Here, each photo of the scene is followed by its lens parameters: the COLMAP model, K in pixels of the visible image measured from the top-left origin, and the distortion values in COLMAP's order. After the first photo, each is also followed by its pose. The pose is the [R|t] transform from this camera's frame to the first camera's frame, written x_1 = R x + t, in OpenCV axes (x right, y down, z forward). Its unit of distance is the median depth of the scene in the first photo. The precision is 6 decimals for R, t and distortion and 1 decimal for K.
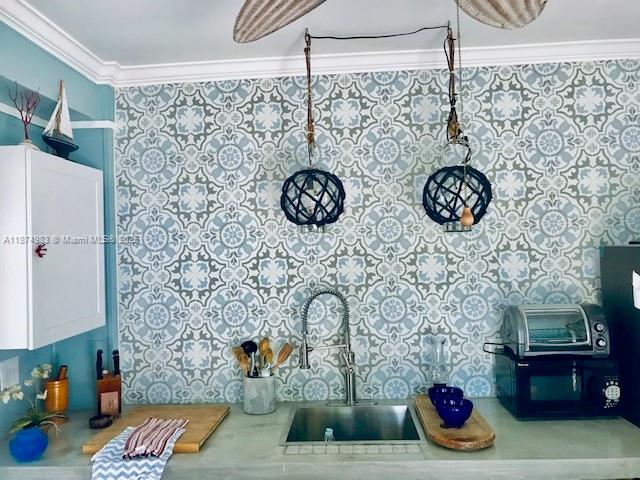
lens RADIAL K [[525.8, 0, 318.7], [0, 525.8, 238.1], [0, 0, 1]] dist [0.019404, -0.028807]
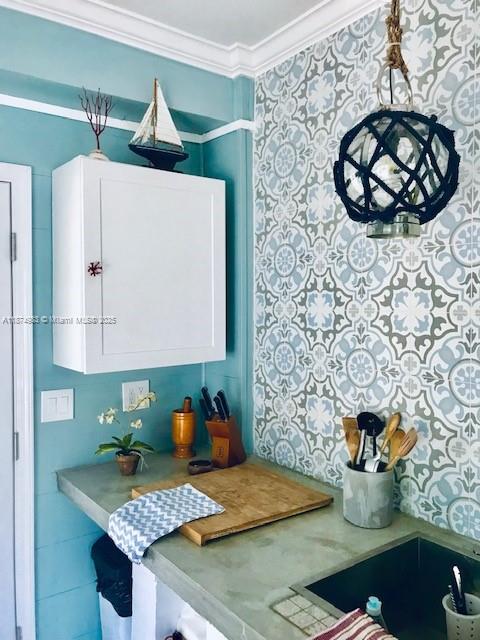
lens RADIAL K [[525.8, 0, 241.1], [0, 525.8, 321.2], [0, 0, 1]] dist [0.019404, -0.028807]
pose [[0.648291, 0.066056, -0.758522, 0.255614], [-0.008244, 0.996780, 0.079759, 0.028895], [0.761348, -0.045453, 0.646748, 0.444849]]
